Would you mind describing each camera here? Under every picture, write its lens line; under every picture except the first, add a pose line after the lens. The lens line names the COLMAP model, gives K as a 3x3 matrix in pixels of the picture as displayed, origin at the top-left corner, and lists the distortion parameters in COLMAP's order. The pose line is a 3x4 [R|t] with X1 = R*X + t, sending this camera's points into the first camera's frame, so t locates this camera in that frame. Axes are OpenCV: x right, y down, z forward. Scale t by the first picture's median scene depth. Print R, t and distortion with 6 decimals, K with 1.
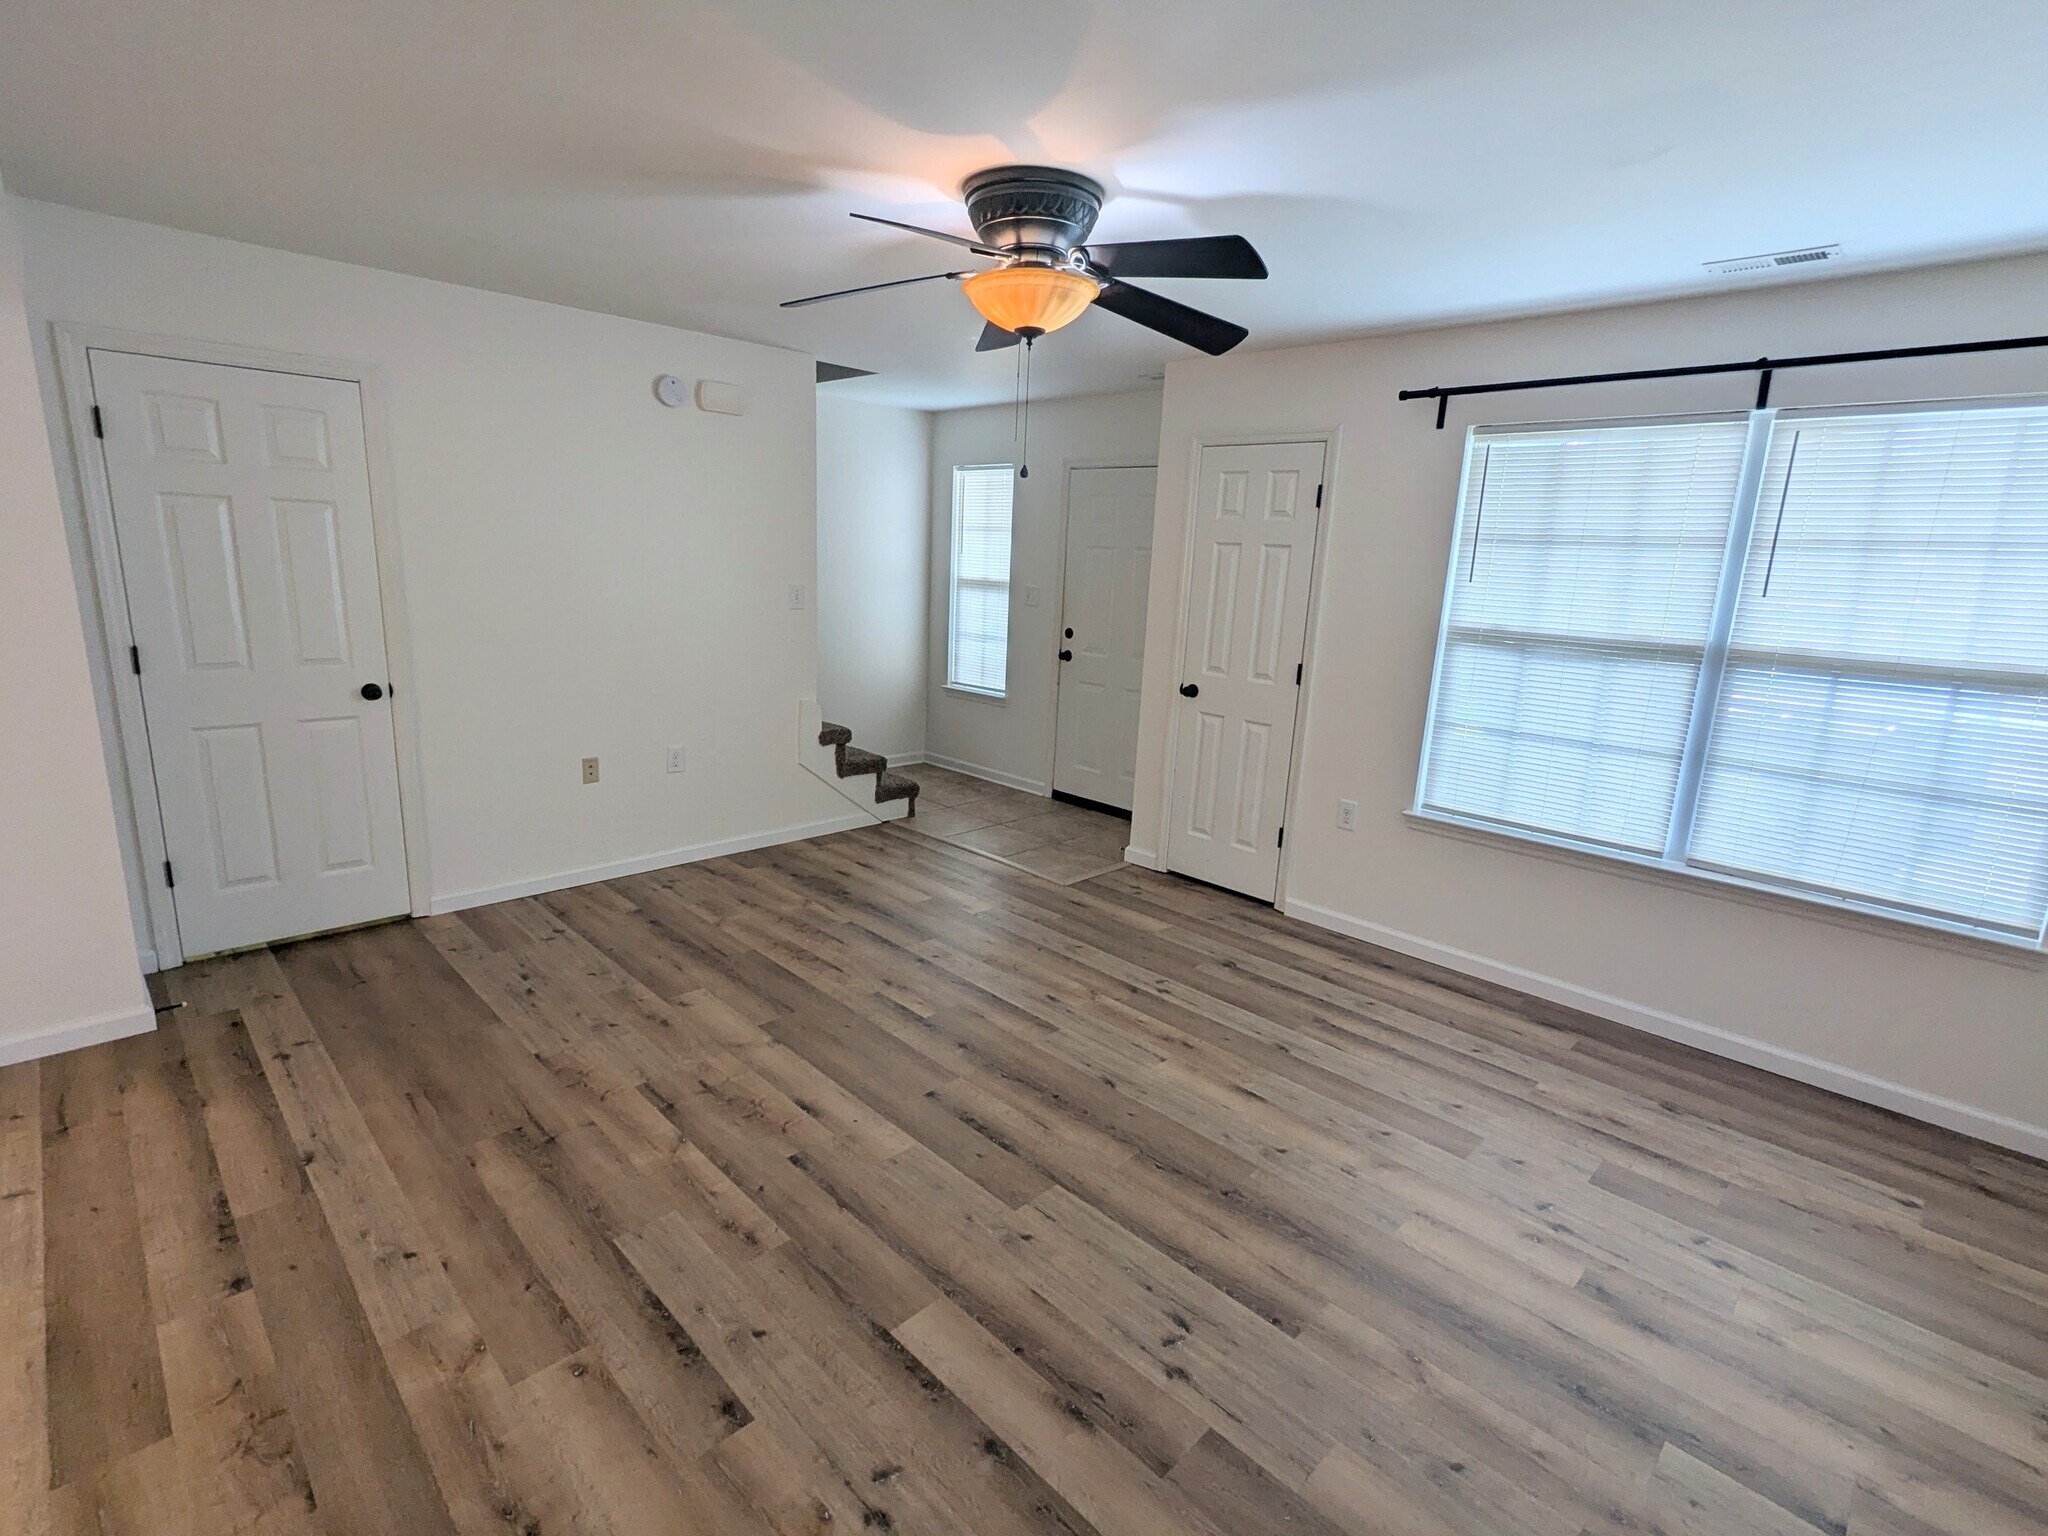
lens RADIAL K [[971.1, 0, 1016.7], [0, 971.1, 765.3], [0, 0, 1]] dist [0.000288, 0.001447]
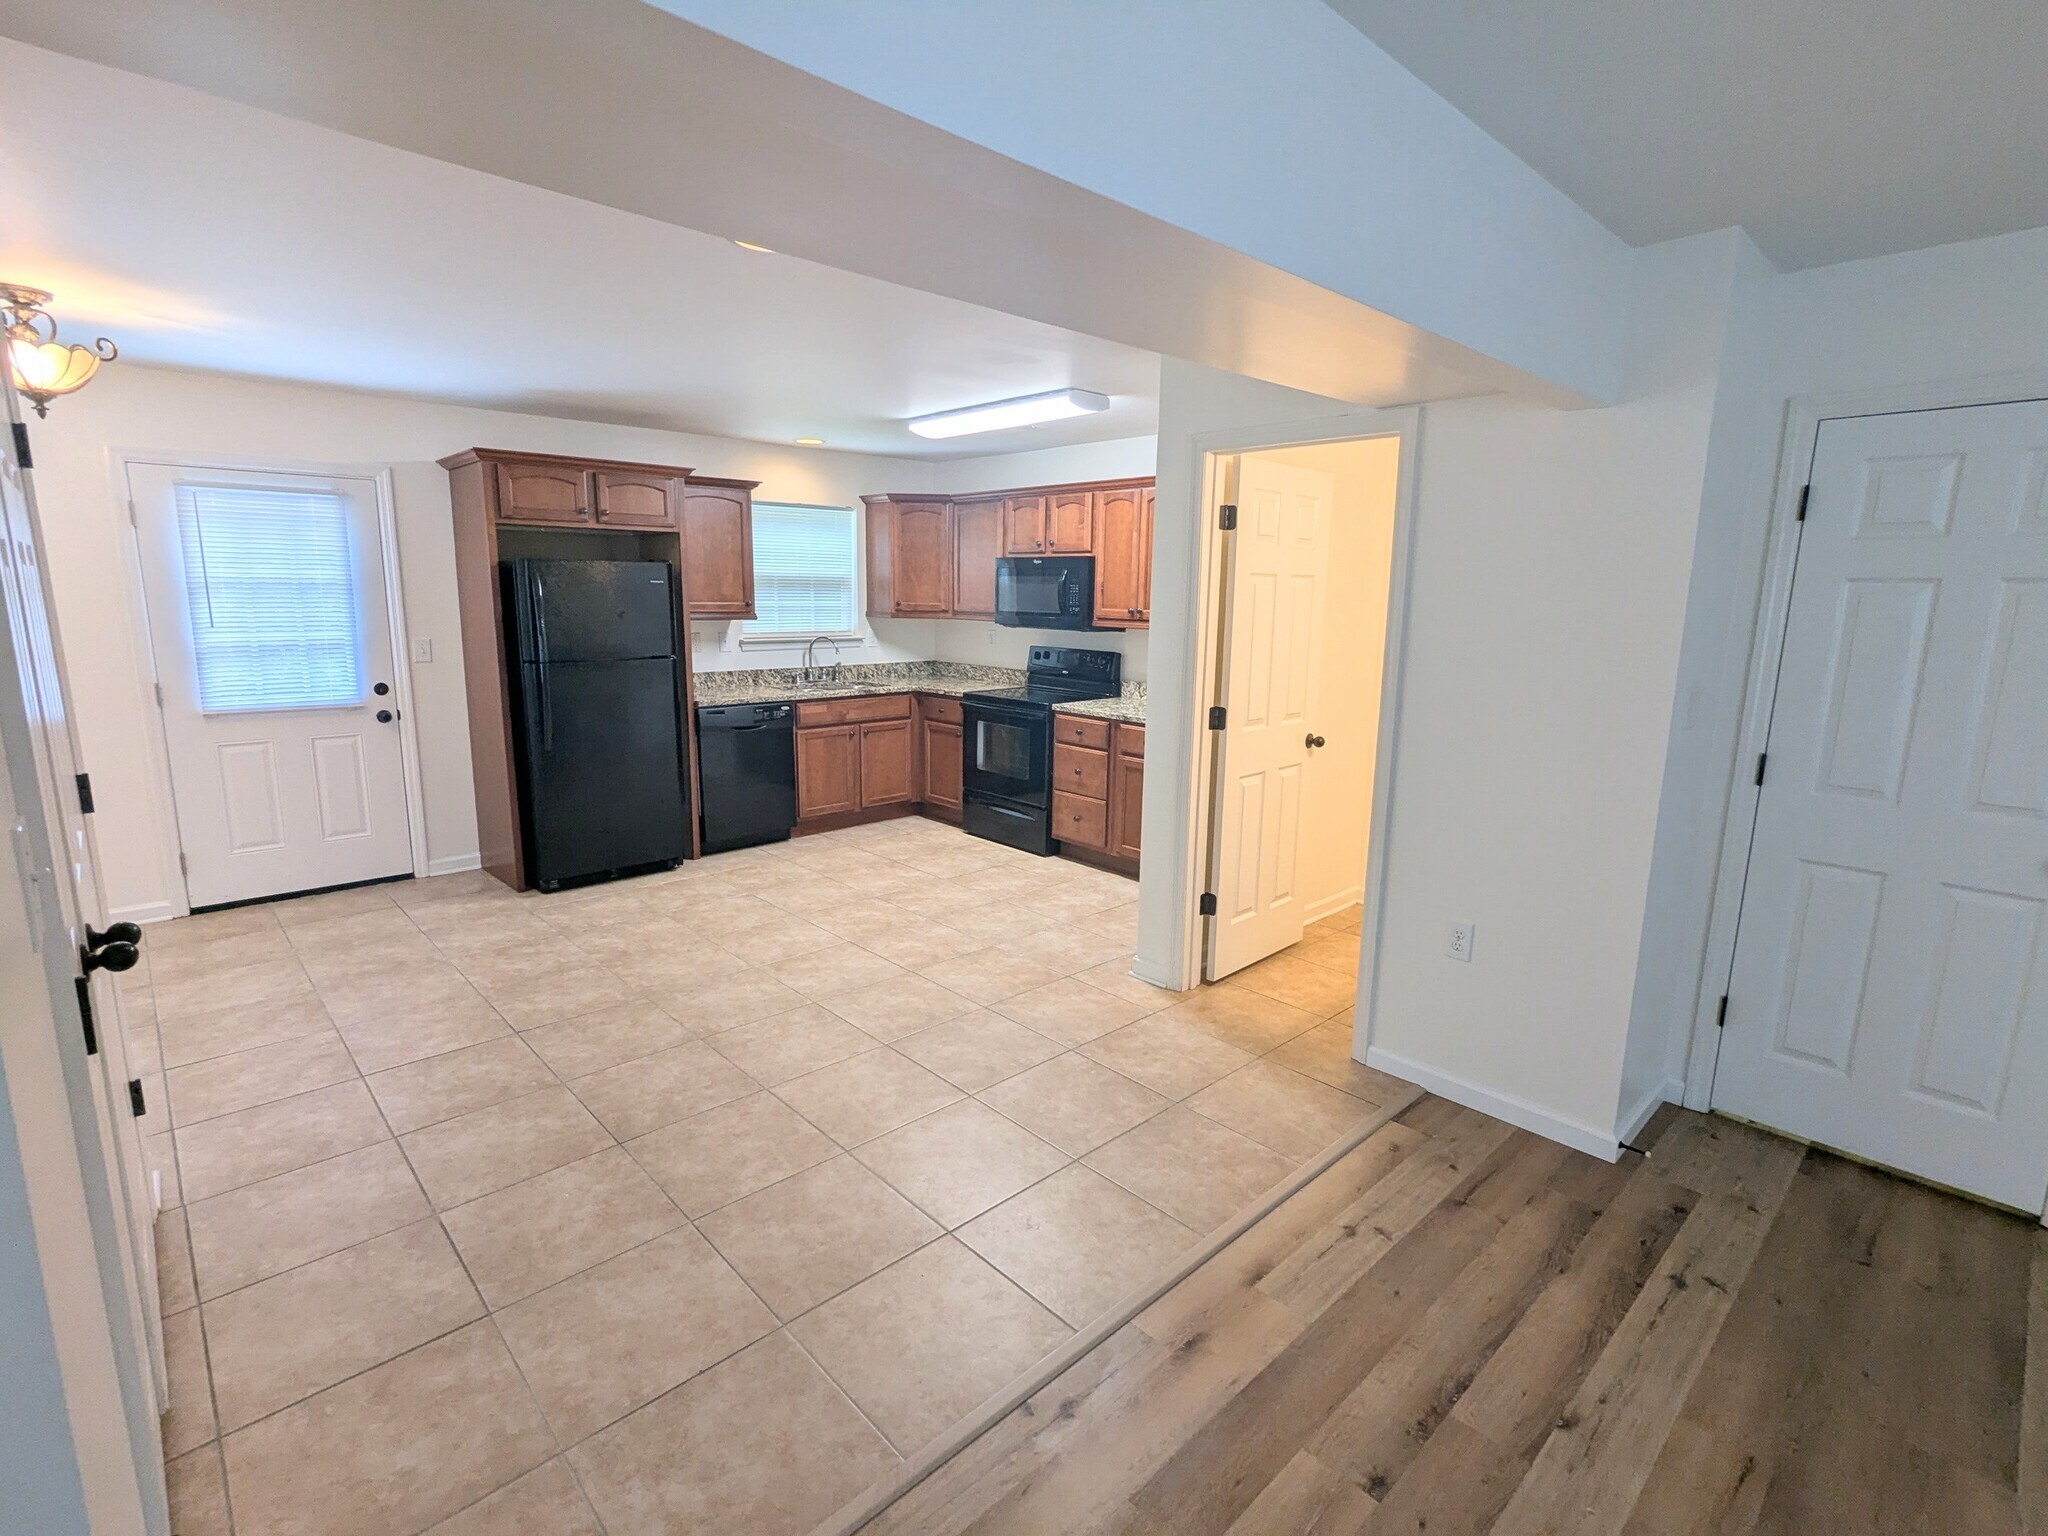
lens RADIAL K [[971.1, 0, 1016.7], [0, 971.1, 765.3], [0, 0, 1]] dist [0.000288, 0.001447]
pose [[-0.029561, 0.137483, -0.990063, -0.020176], [-0.235977, 0.961538, 0.140567, -0.081281], [0.971309, 0.237788, 0.004018, 0.361989]]
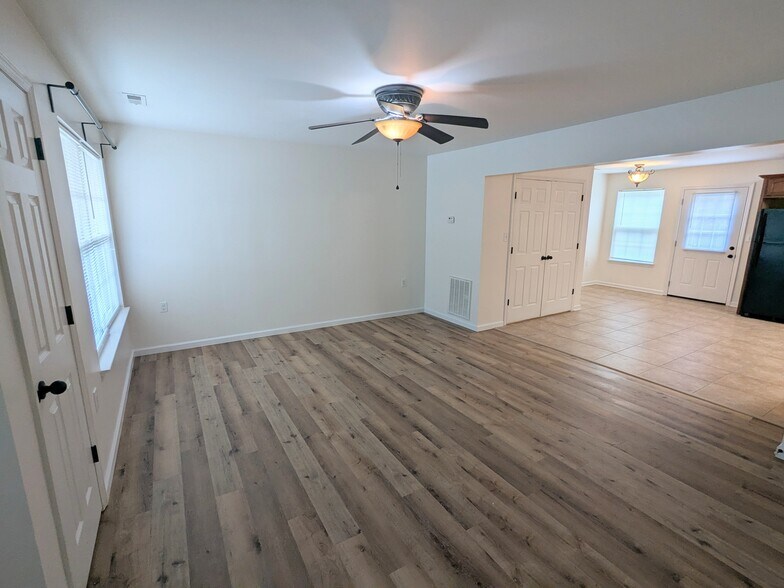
lens RADIAL K [[371.7, 0, 389.2], [0, 371.7, 293.0], [0, 0, 1]] dist [0.000288, 0.001447]
pose [[-0.969723, -0.095454, 0.224778, -0.208557], [0.007748, 0.907954, 0.418997, -0.402708], [-0.244083, 0.408053, -0.879725, 1.770418]]
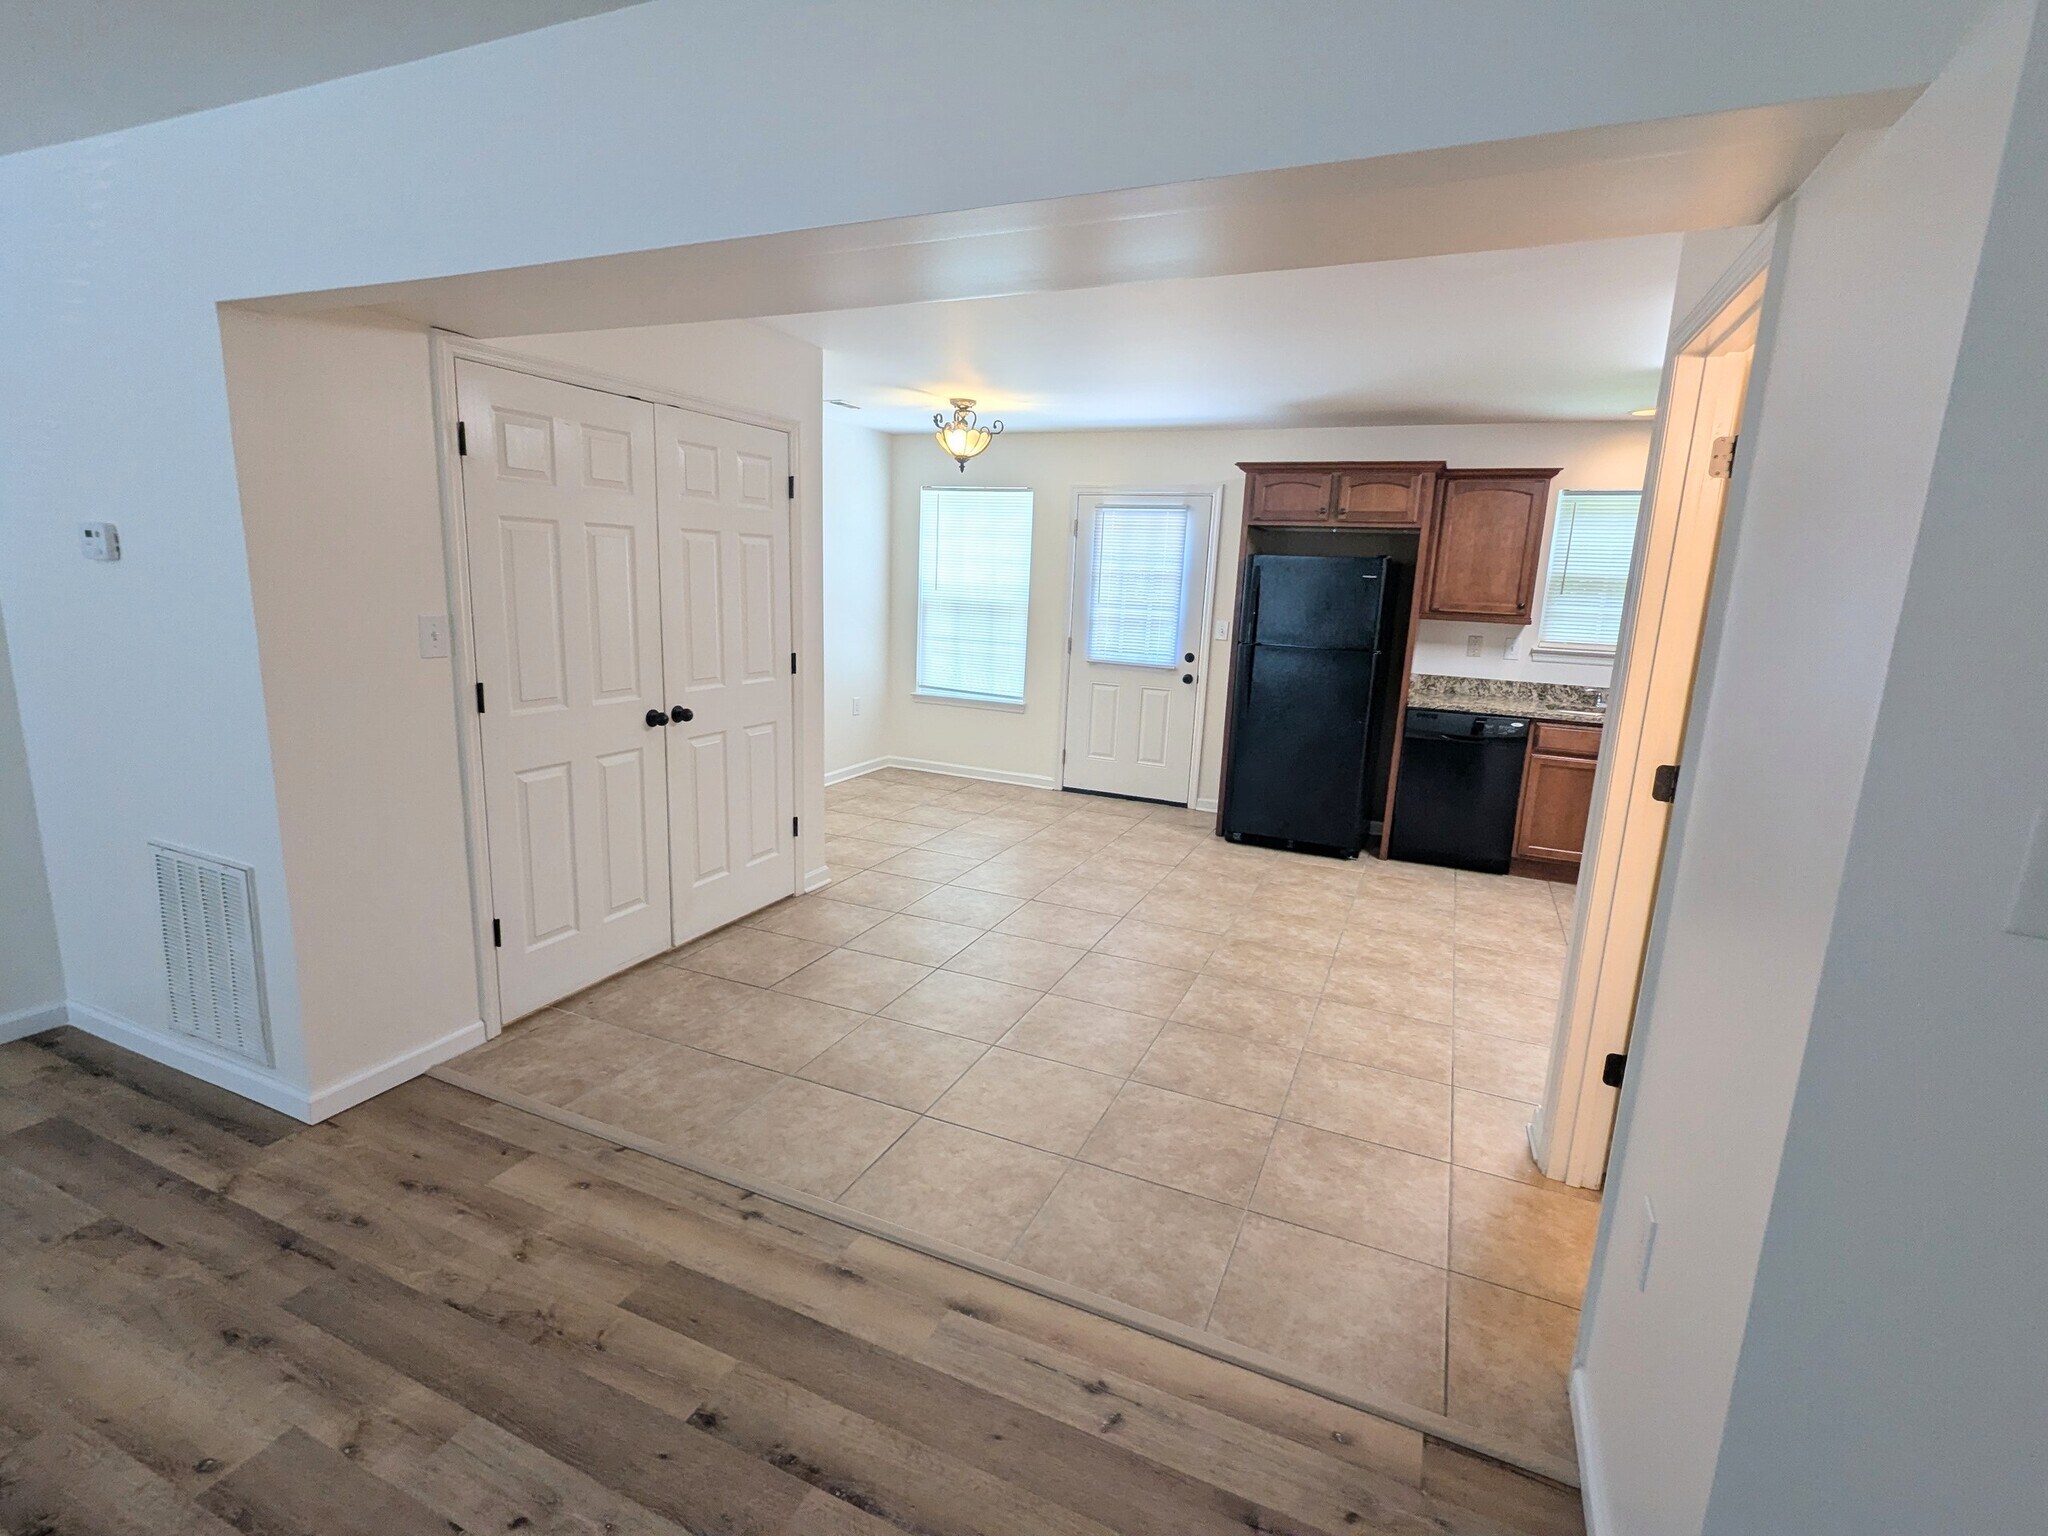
lens RADIAL K [[971.1, 0, 1016.7], [0, 971.1, 765.3], [0, 0, 1]] dist [0.000288, 0.001447]
pose [[-0.930362, -0.010171, -0.366502, -0.494543], [-0.158143, 0.912981, 0.376108, -0.243747], [0.330784, 0.407876, -0.851011, 1.068131]]
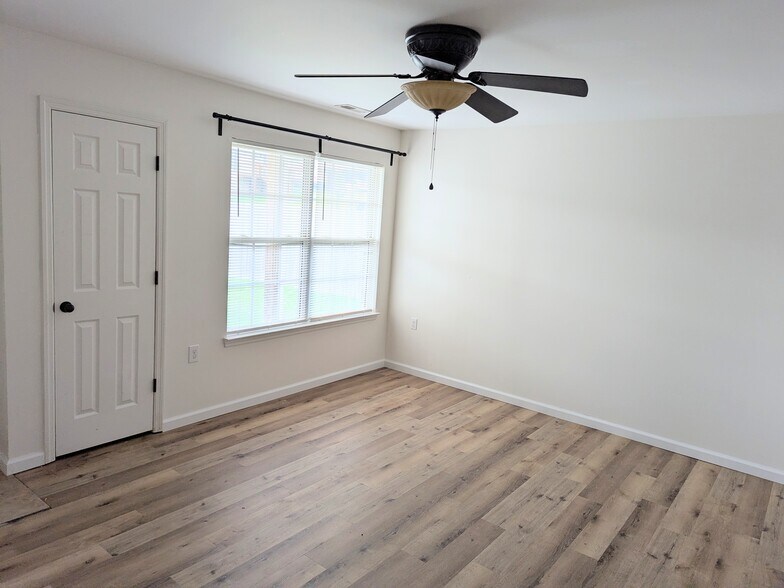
lens RADIAL K [[550.7, 0, 392.6], [0, 550.7, 289.1], [0, 0, 1]] dist [0.081753, -0.072791]
pose [[-0.126012, -0.187705, 0.974109, -0.858452], [0.143124, 0.968223, 0.205085, -0.283512], [-0.981650, 0.165262, -0.095143, 1.004656]]
